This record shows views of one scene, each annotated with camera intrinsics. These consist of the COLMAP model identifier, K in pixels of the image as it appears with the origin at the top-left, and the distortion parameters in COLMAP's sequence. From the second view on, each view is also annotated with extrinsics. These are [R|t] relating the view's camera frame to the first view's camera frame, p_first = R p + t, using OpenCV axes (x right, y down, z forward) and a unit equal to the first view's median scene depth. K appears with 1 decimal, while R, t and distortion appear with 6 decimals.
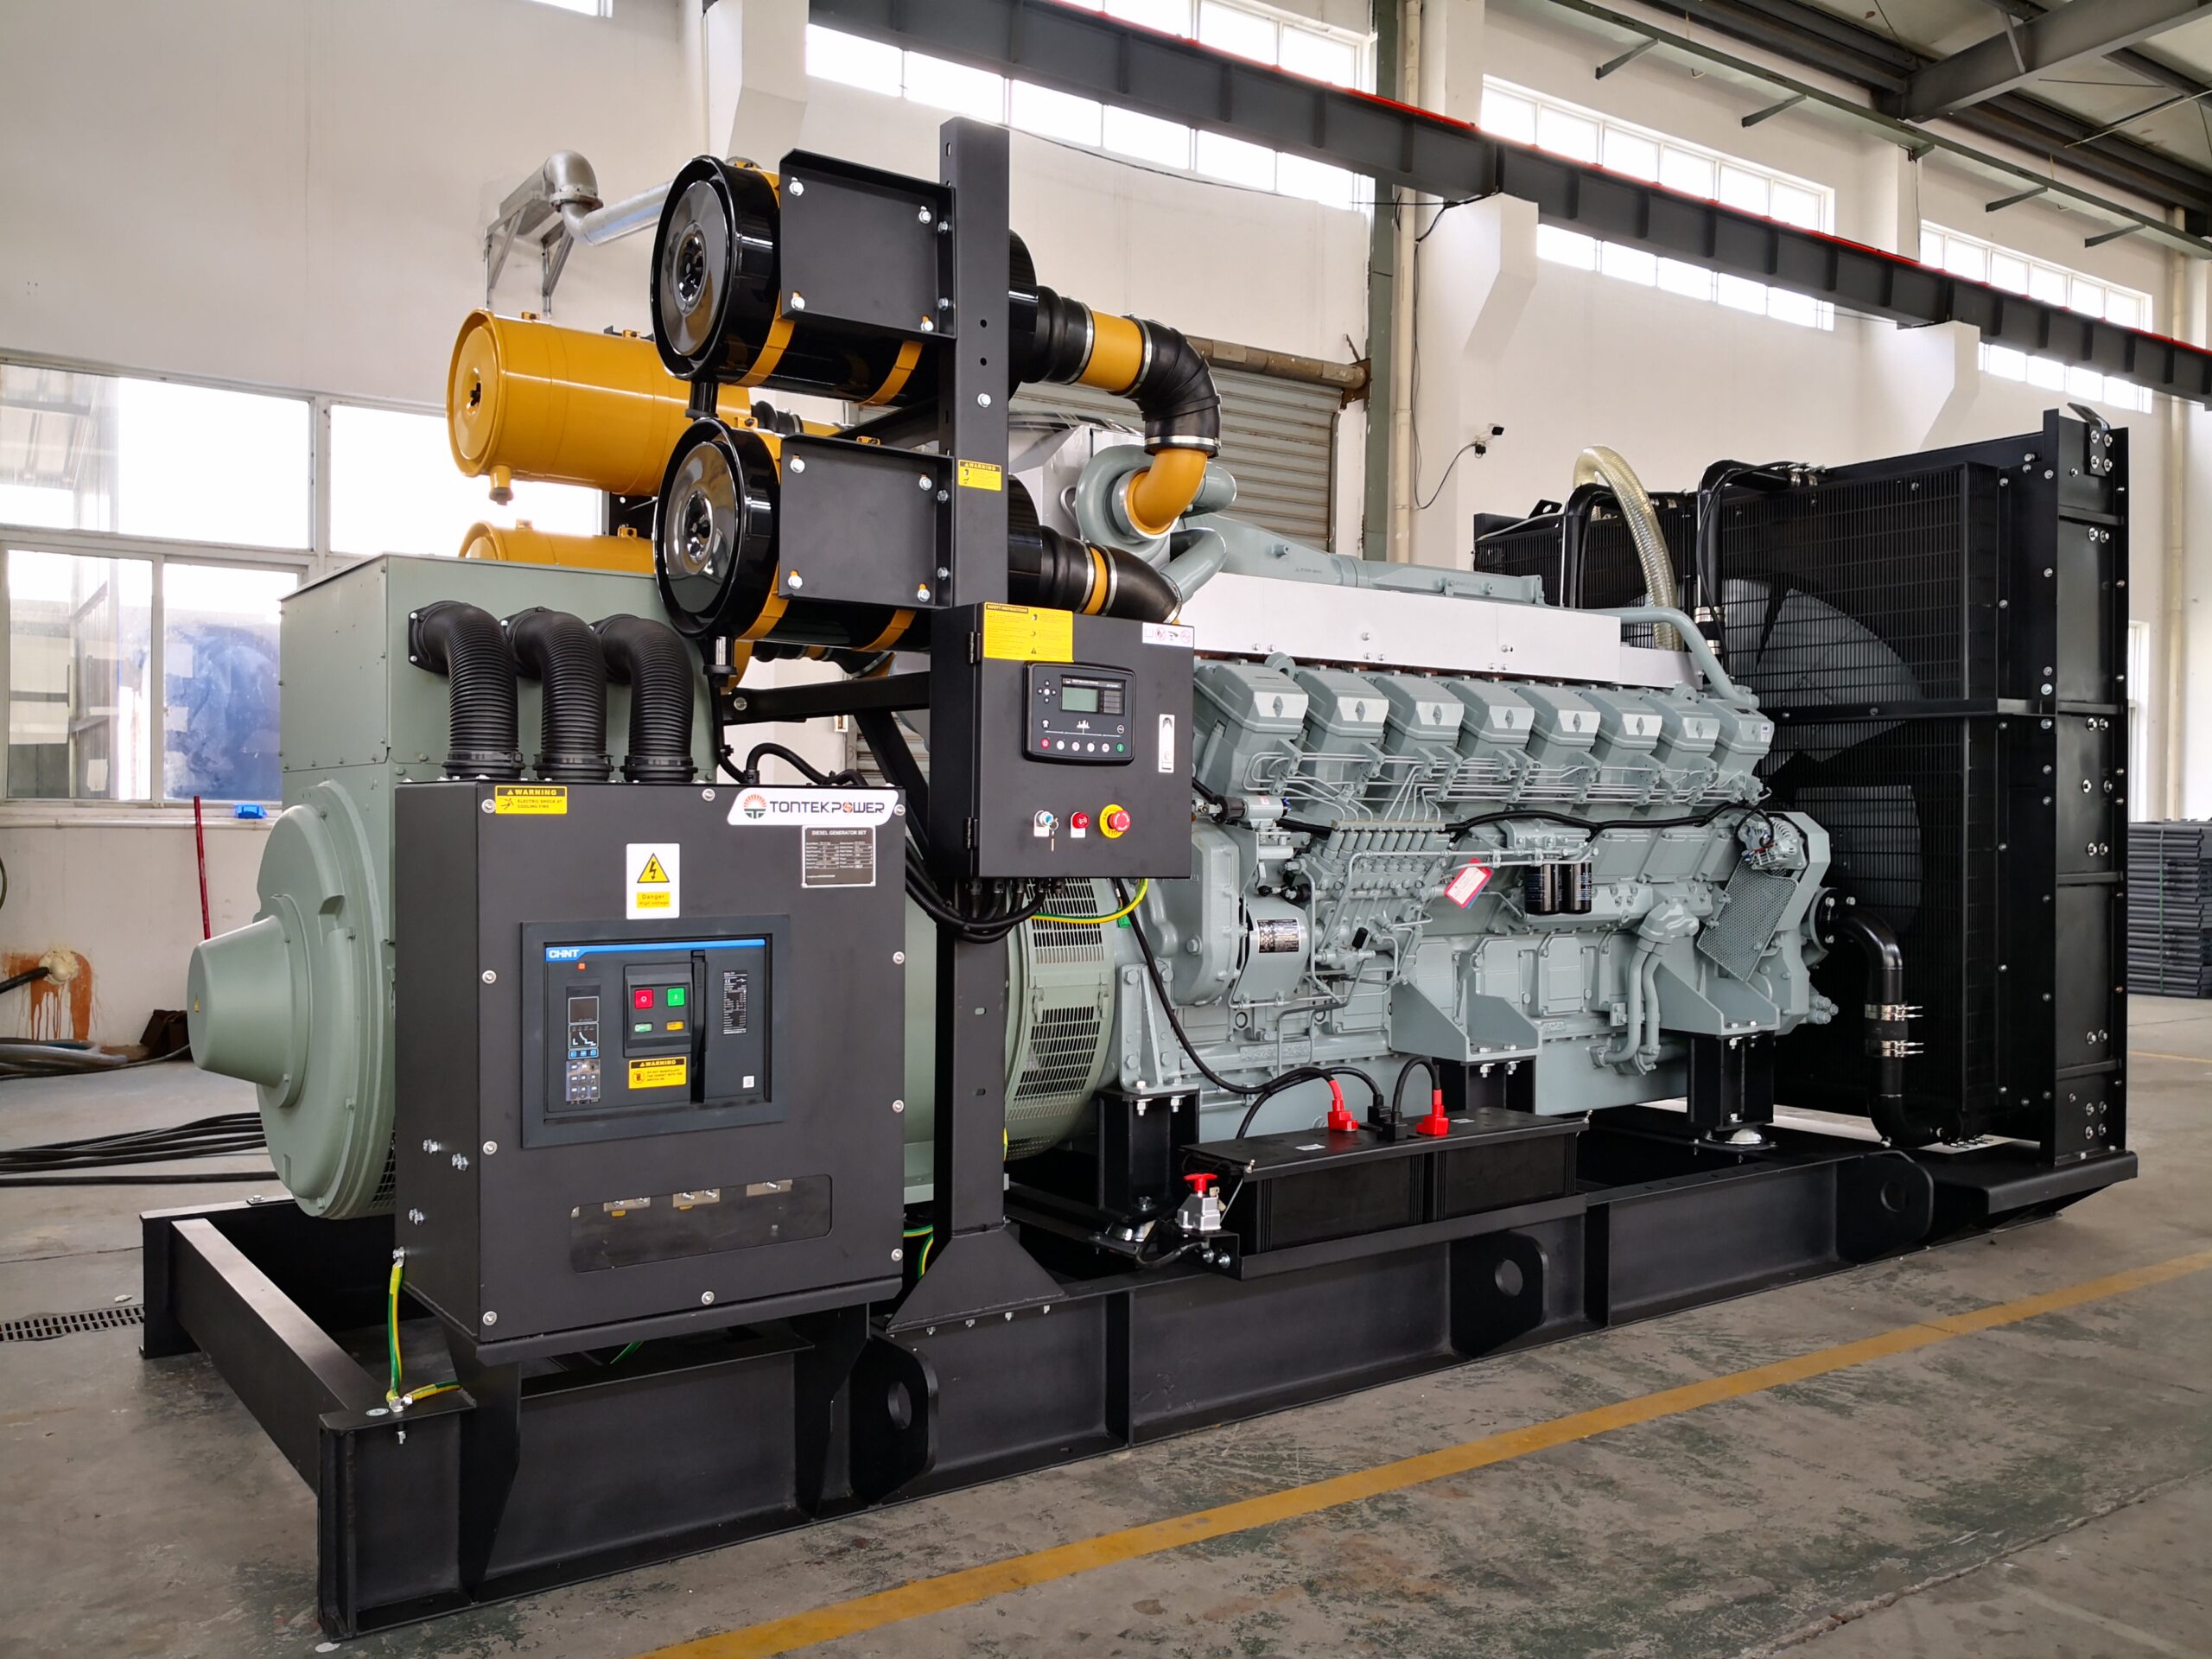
lens RADIAL K [[1741.3, 0, 1117.1], [0, 1741.3, 830.2], [0, 0, 1]] dist [0.025327, -0.043450]
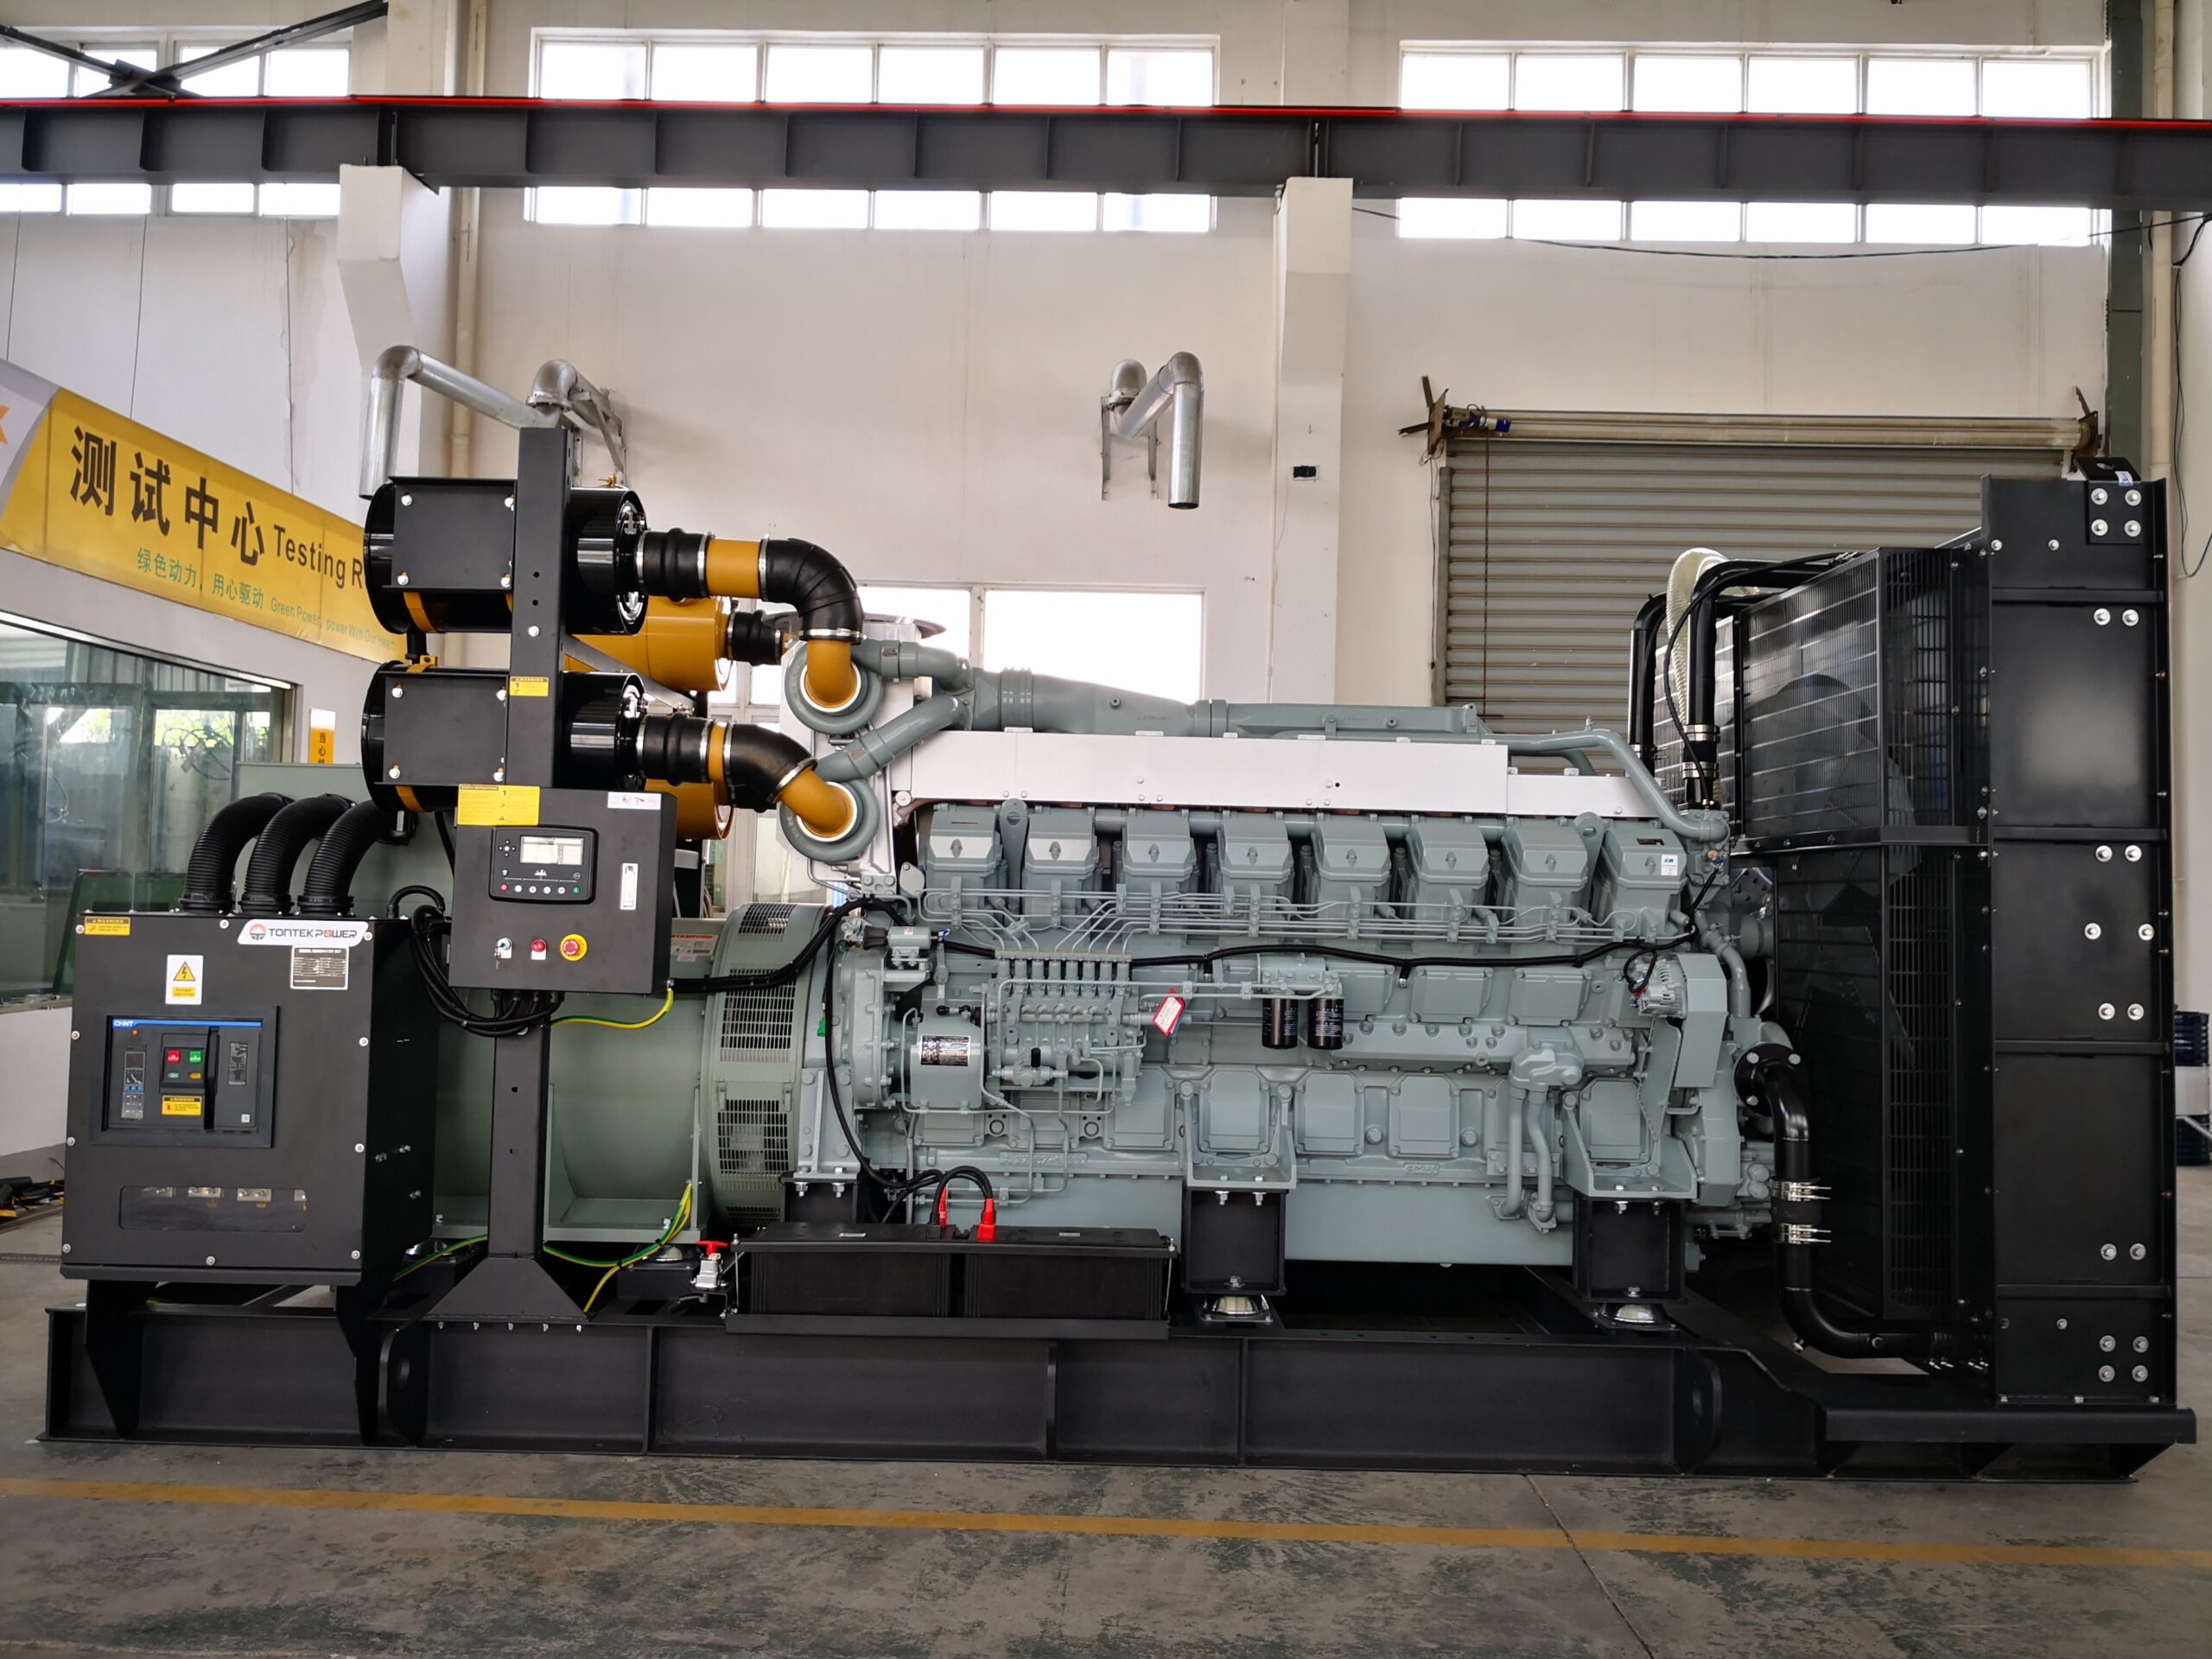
lens RADIAL K [[1741.3, 0, 1117.1], [0, 1741.3, 830.2], [0, 0, 1]] dist [0.025327, -0.043450]
pose [[0.827578, -0.013330, -0.561192, 0.983419], [-0.021773, 0.998204, -0.055819, -0.026210], [0.560928, 0.058413, 0.825801, 0.140865]]
